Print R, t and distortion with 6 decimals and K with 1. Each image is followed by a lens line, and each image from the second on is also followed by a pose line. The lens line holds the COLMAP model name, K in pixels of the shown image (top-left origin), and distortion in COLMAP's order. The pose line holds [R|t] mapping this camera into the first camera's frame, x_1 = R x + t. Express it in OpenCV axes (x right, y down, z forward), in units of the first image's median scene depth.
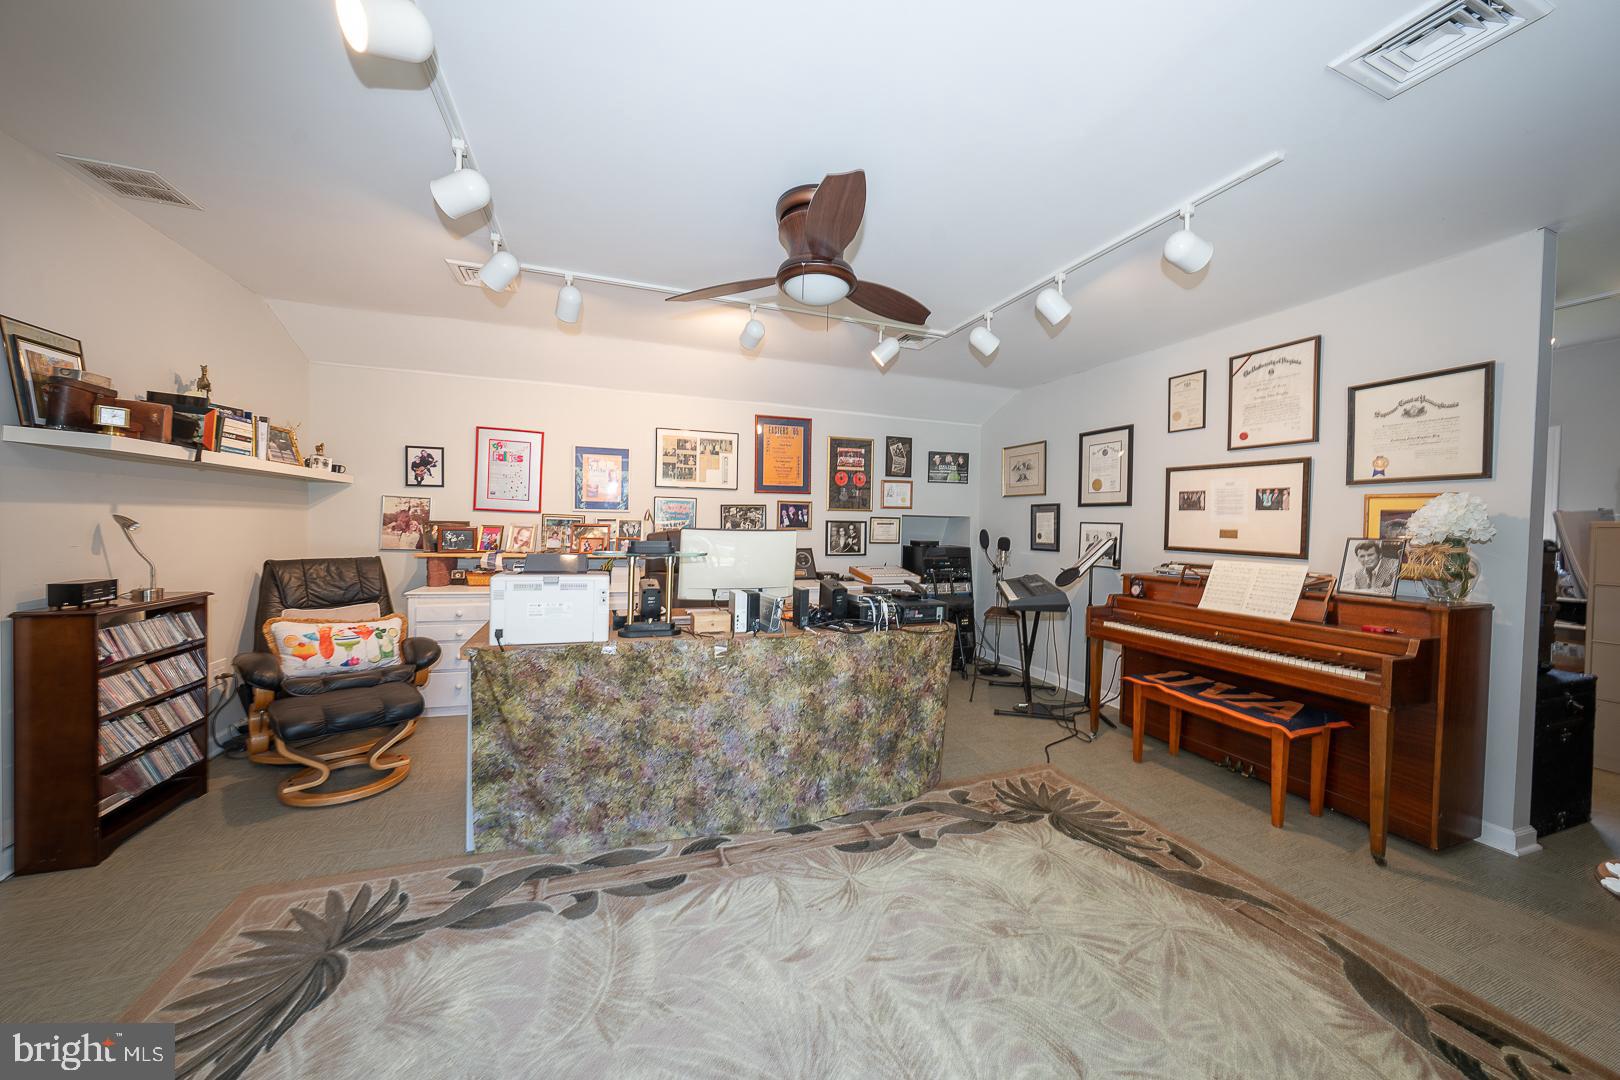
lens RADIAL K [[552.2, 0, 810.0], [0, 552.2, 540.0], [0, 0, 1]] dist [-0.031593, 0.006896]
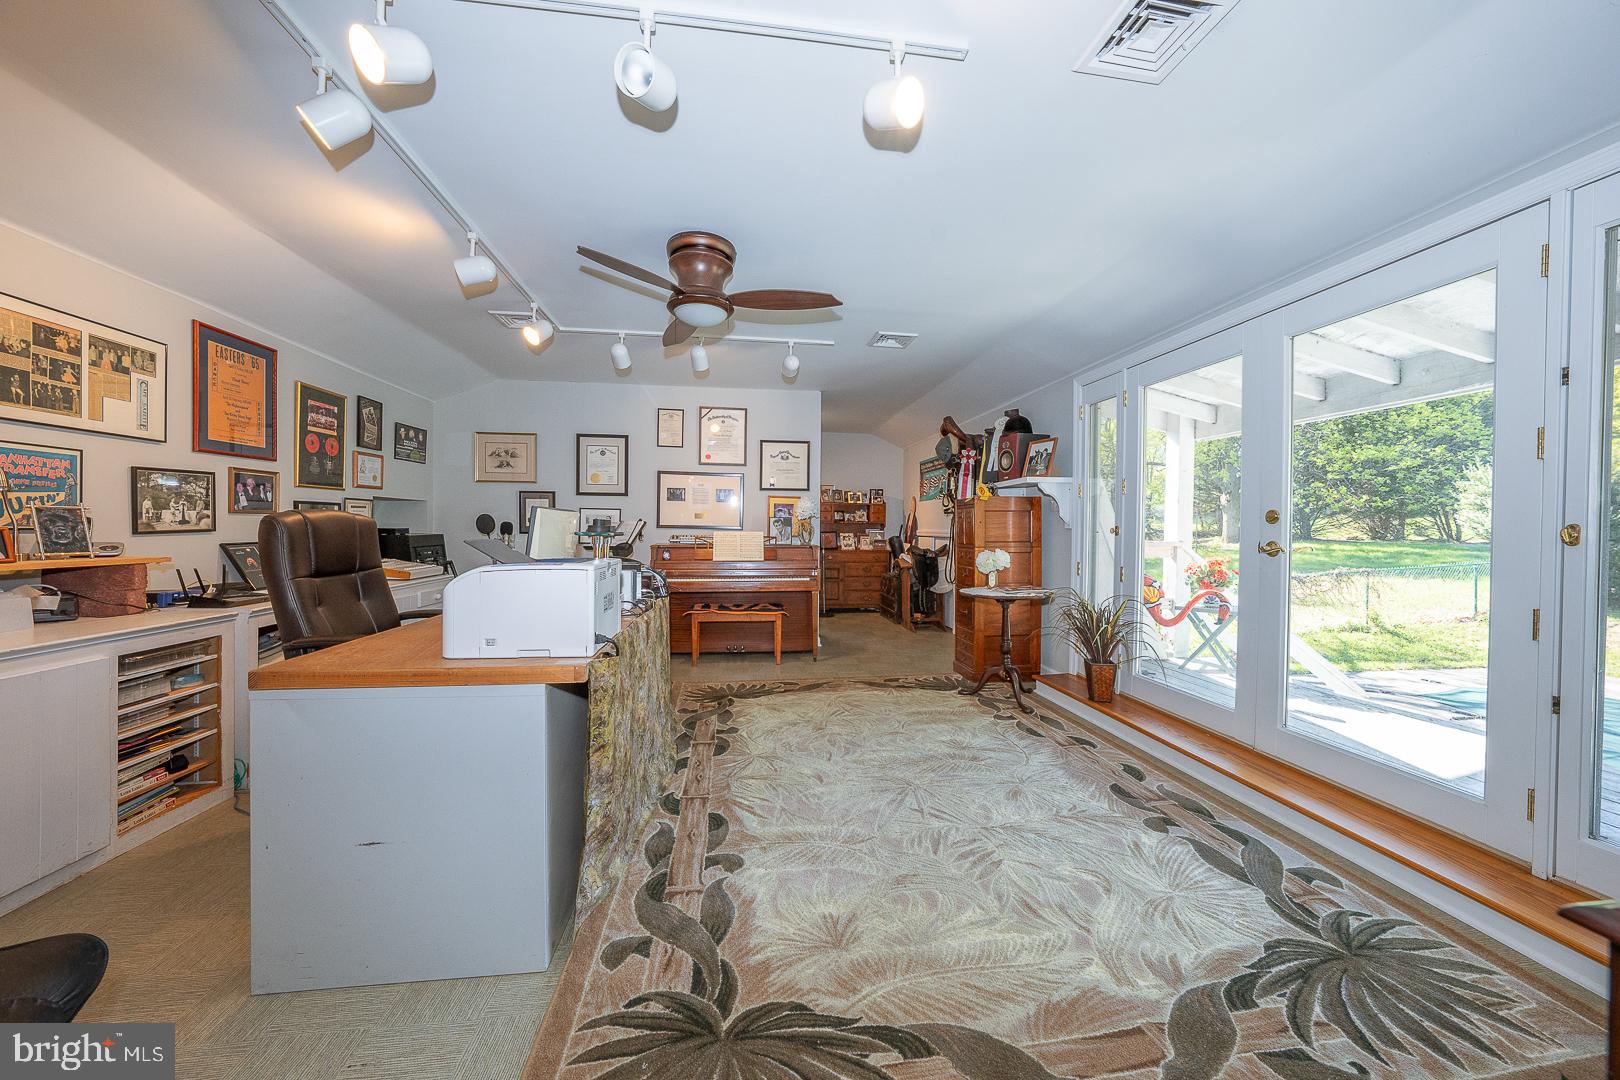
lens RADIAL K [[552.2, 0, 810.0], [0, 552.2, 540.0], [0, 0, 1]] dist [-0.031593, 0.006896]
pose [[0.217965, -0.040590, 0.975112, -0.728789], [0.024400, 0.999049, 0.036132, 0.008412], [-0.975652, 0.015917, 0.218748, 0.312519]]
